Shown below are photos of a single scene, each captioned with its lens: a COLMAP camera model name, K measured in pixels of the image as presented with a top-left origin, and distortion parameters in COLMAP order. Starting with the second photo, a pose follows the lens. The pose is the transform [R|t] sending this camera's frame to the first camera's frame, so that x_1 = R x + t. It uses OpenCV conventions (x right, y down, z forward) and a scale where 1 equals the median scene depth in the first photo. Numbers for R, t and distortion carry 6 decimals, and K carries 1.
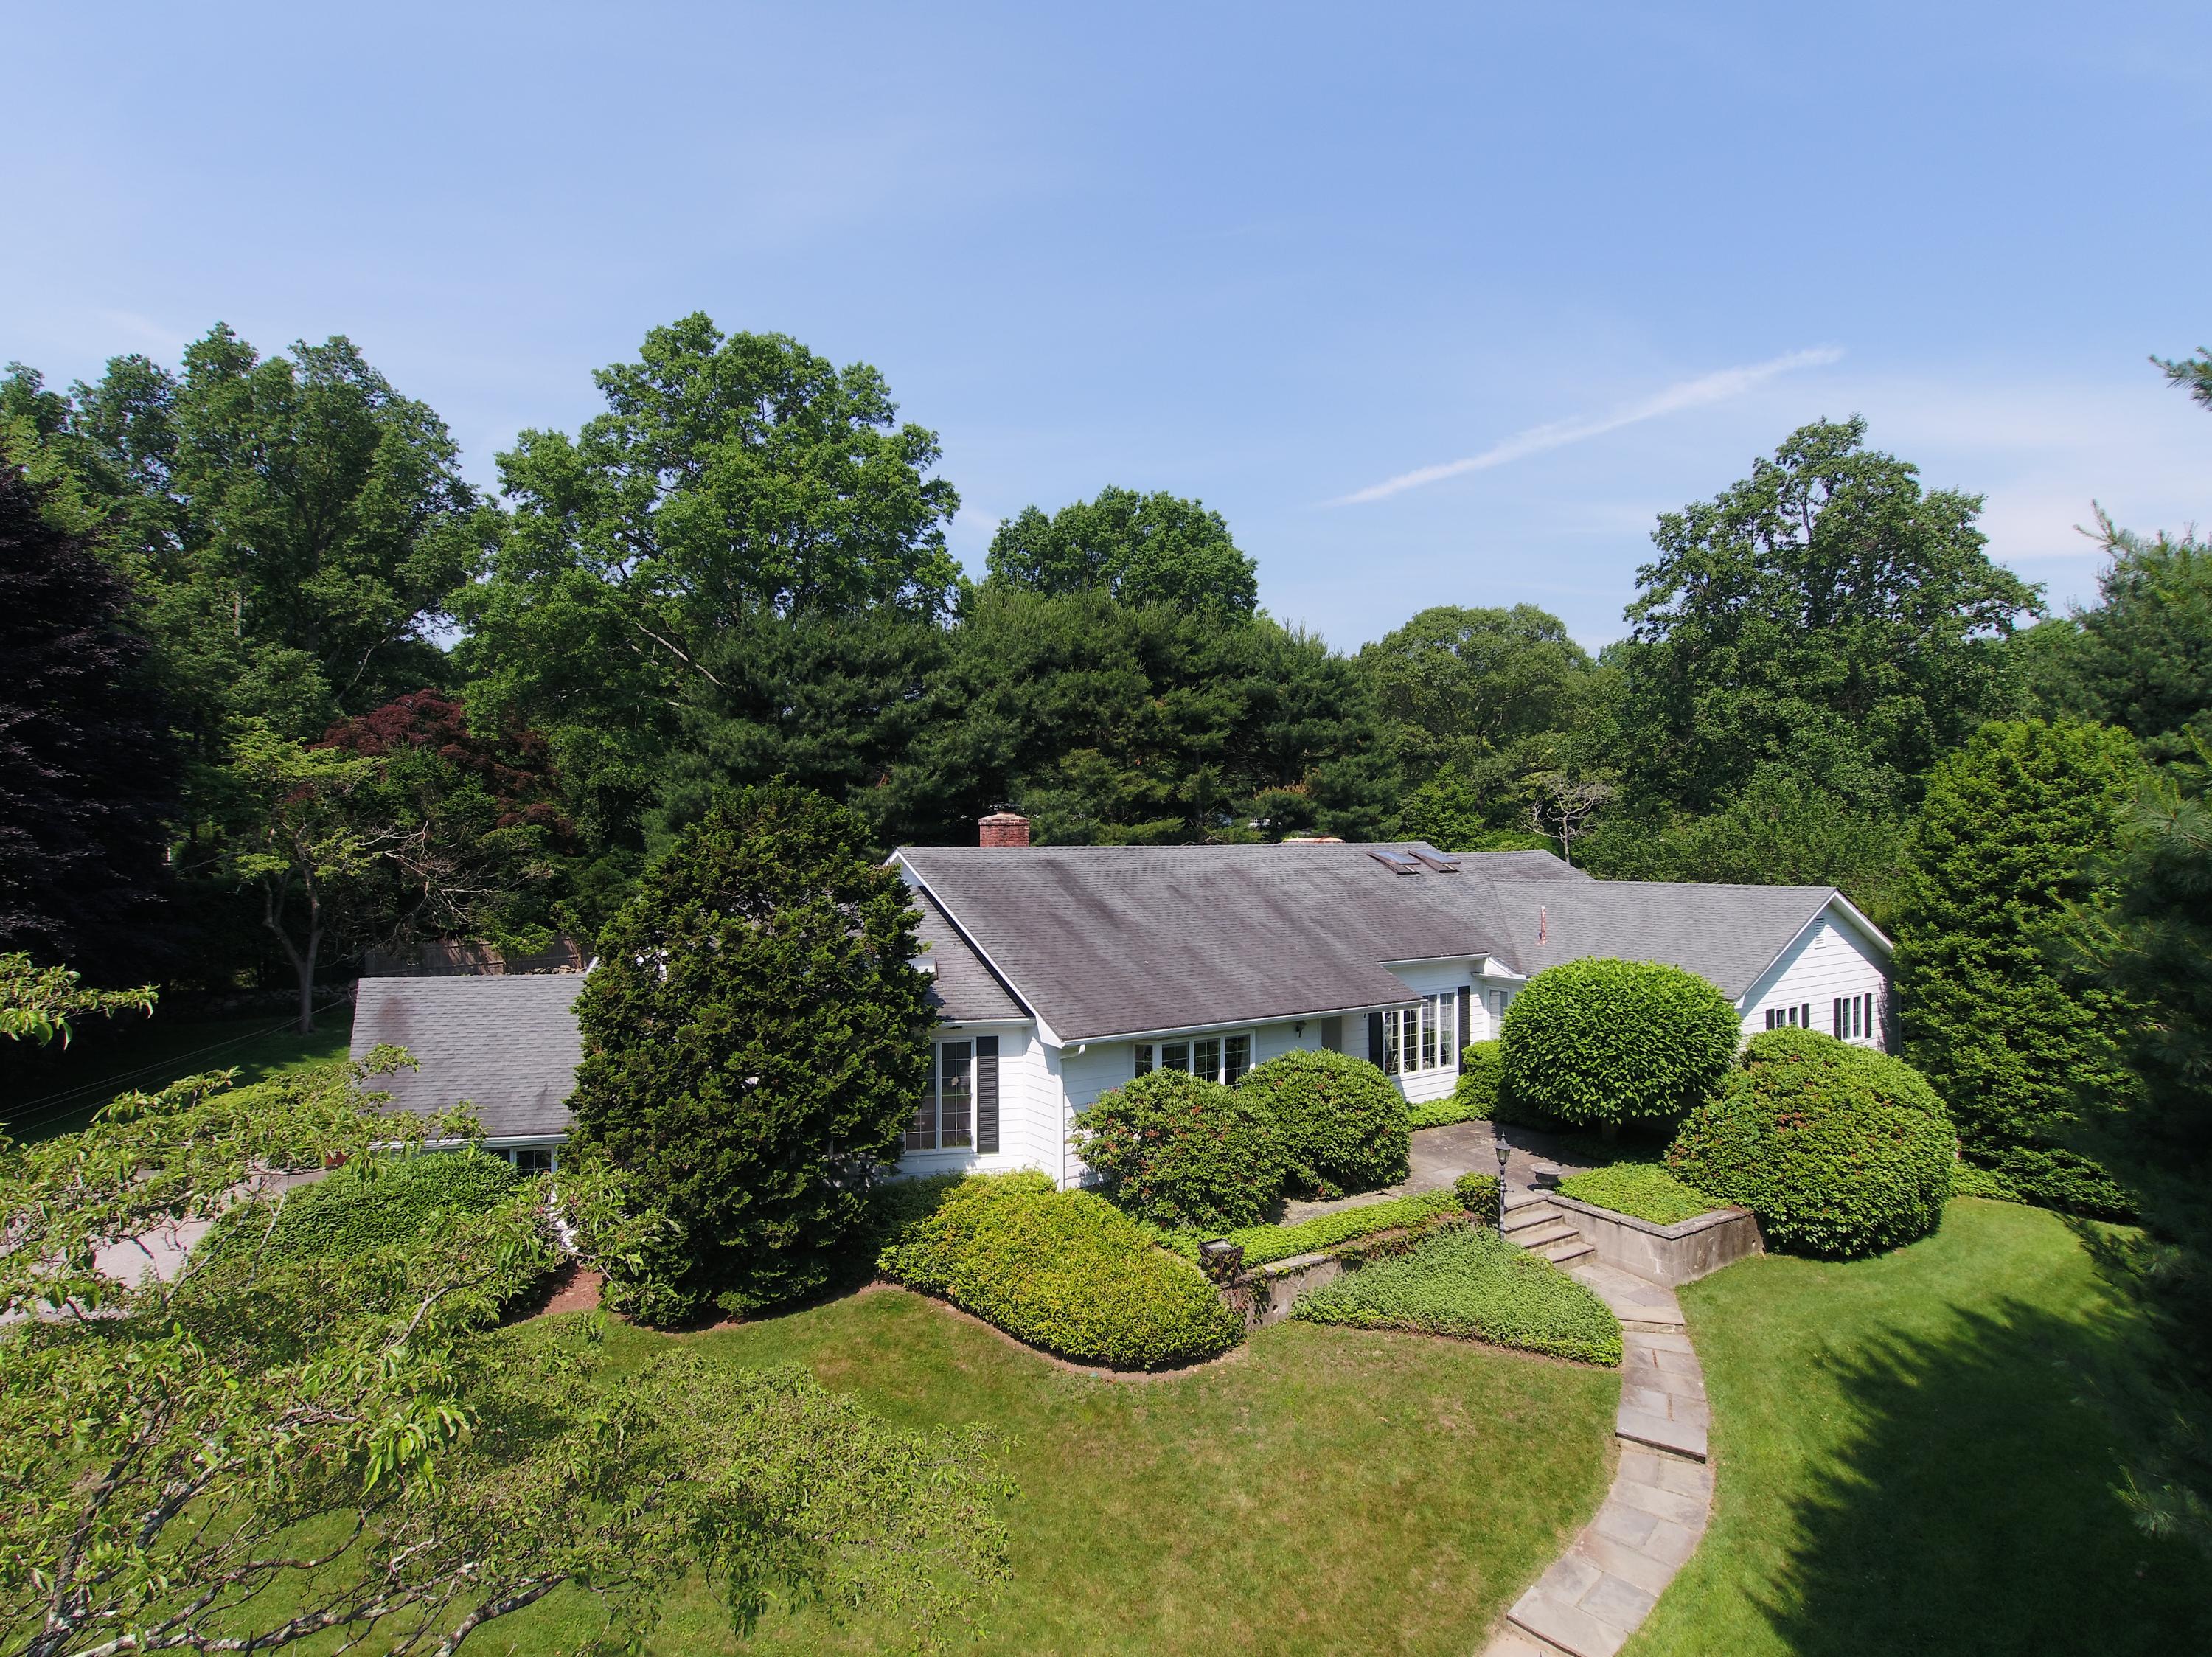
lens RADIAL K [[1163.8, 0, 1100.9], [0, 1163.8, 835.9], [0, 0, 1]] dist [-0.005225, -0.001074]
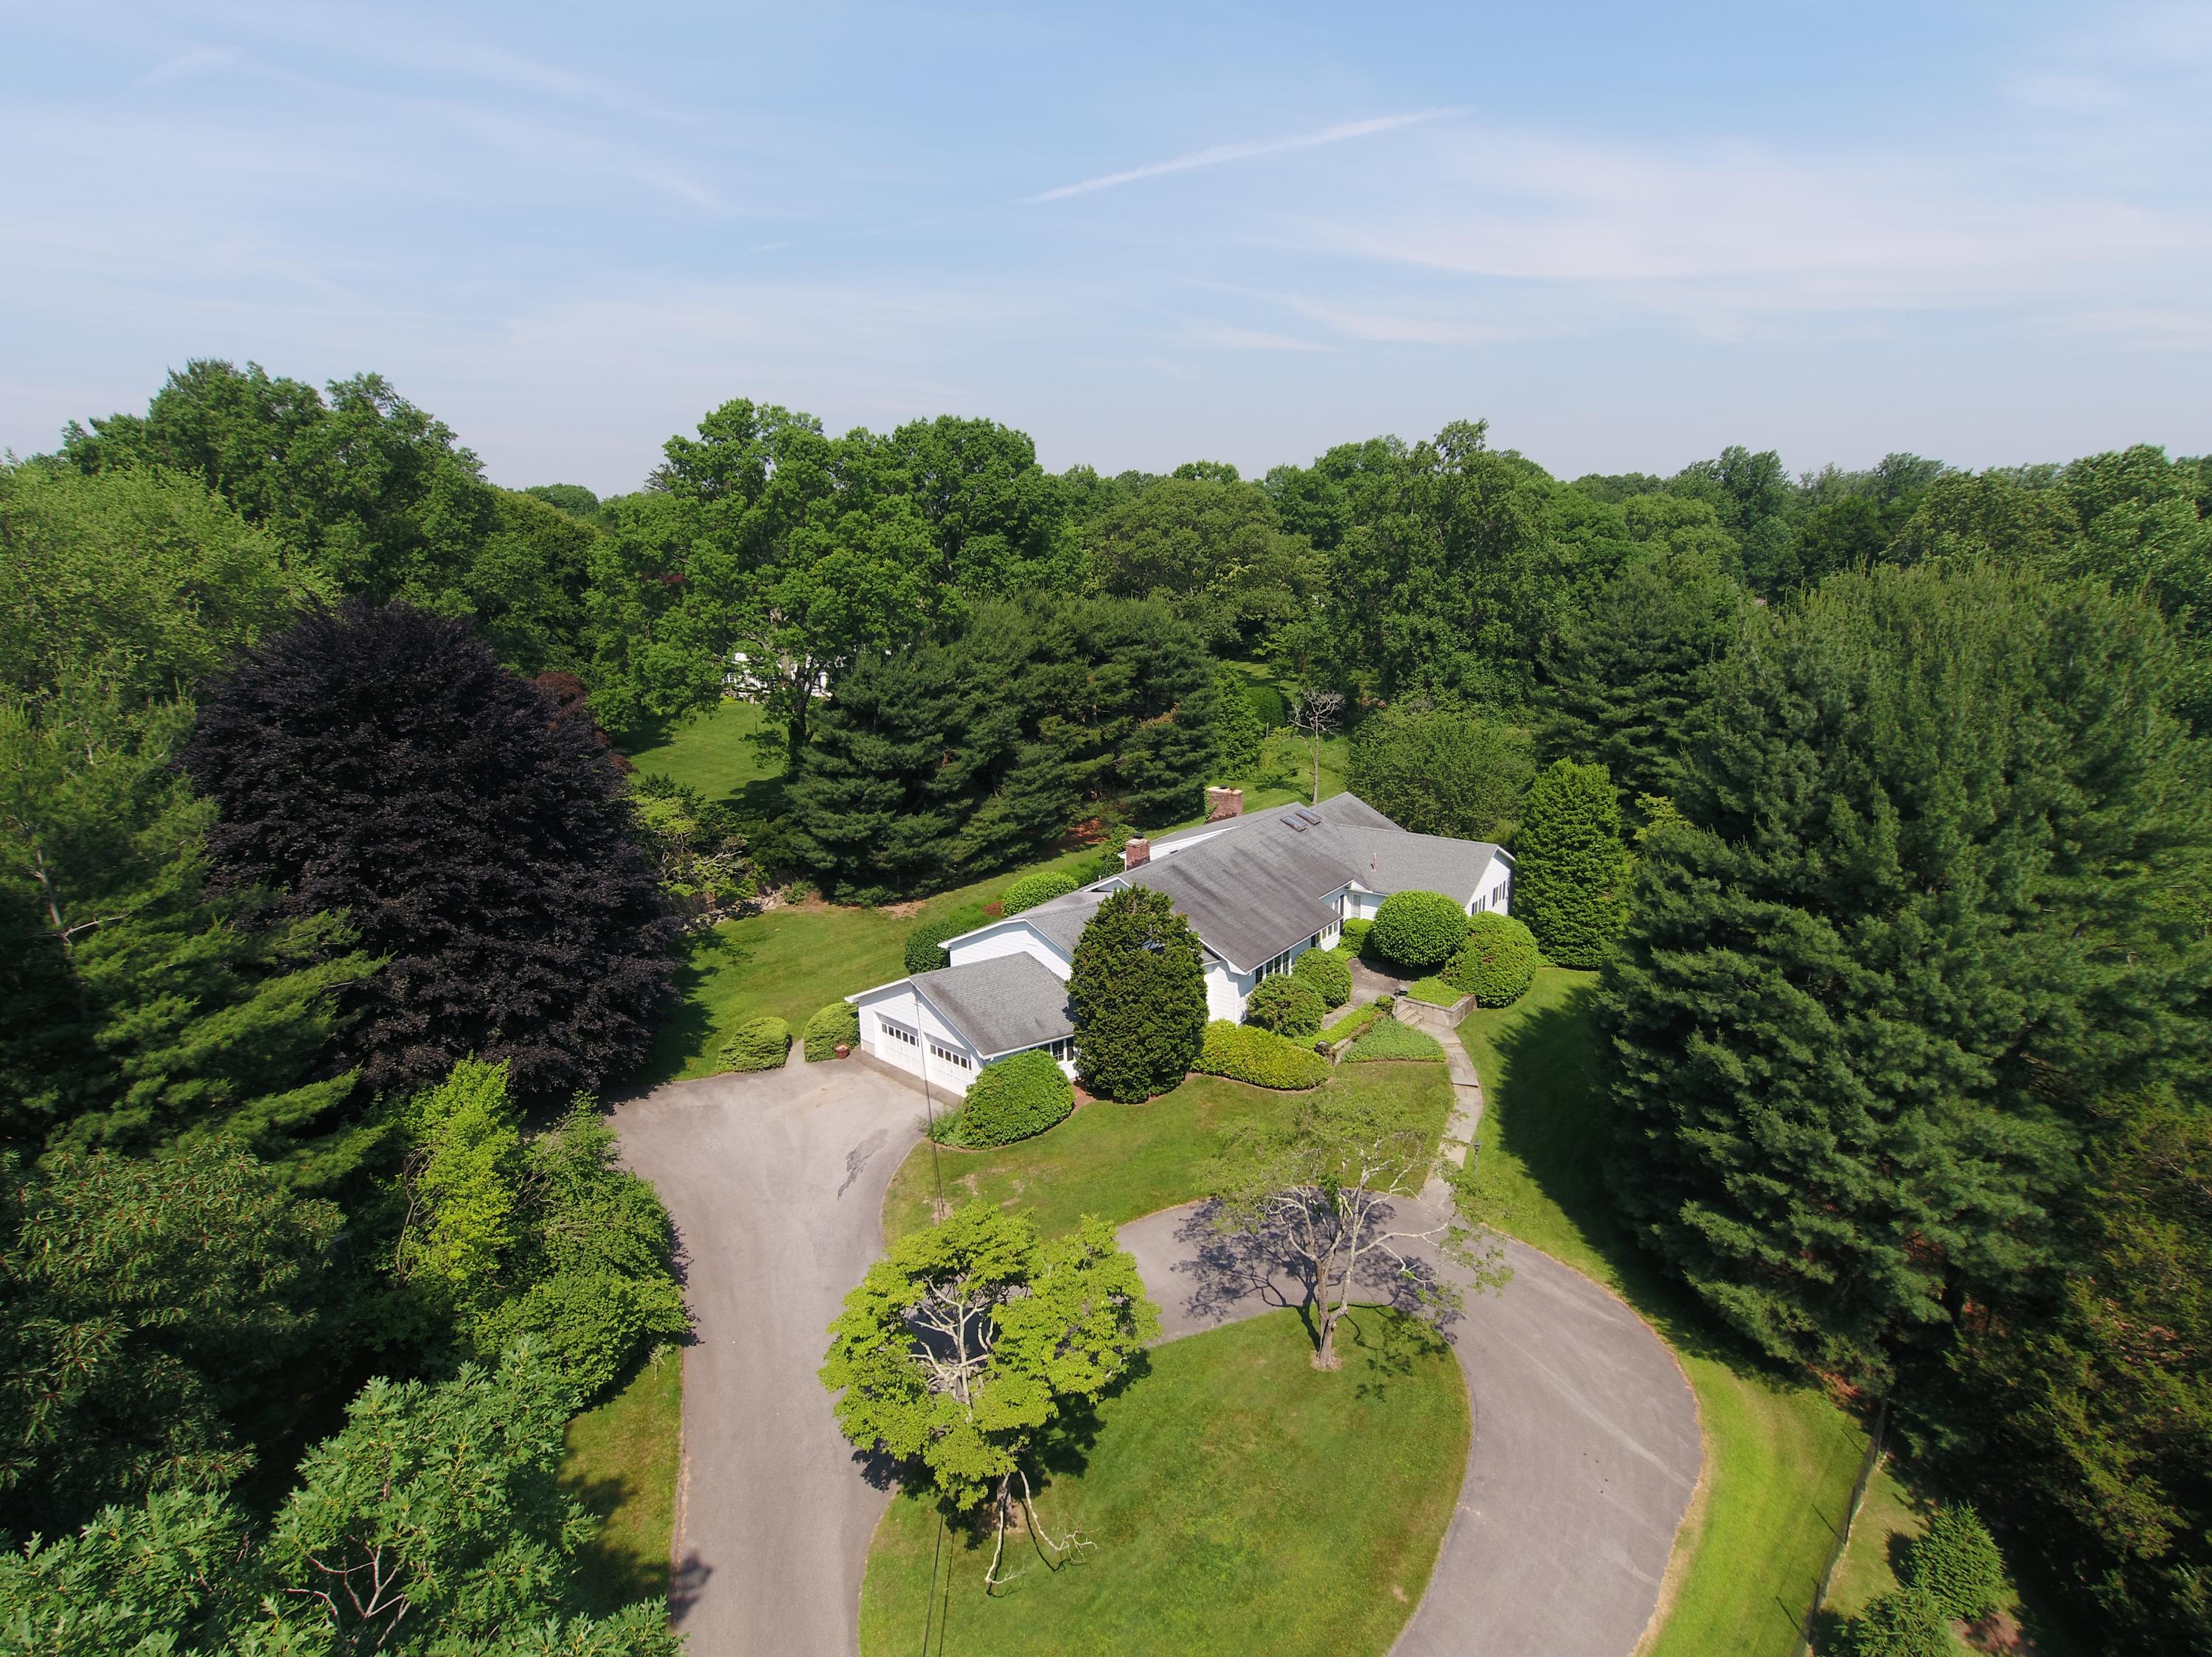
lens RADIAL K [[1171.0, 0, 1106.0], [0, 1171.0, 828.5], [0, 0, 1]] dist [0.000768, -0.000065]
pose [[0.946233, -0.098027, 0.308277, -0.841180], [0.020865, 0.969491, 0.244237, -0.589157], [-0.322813, -0.224673, 0.919410, -0.904379]]
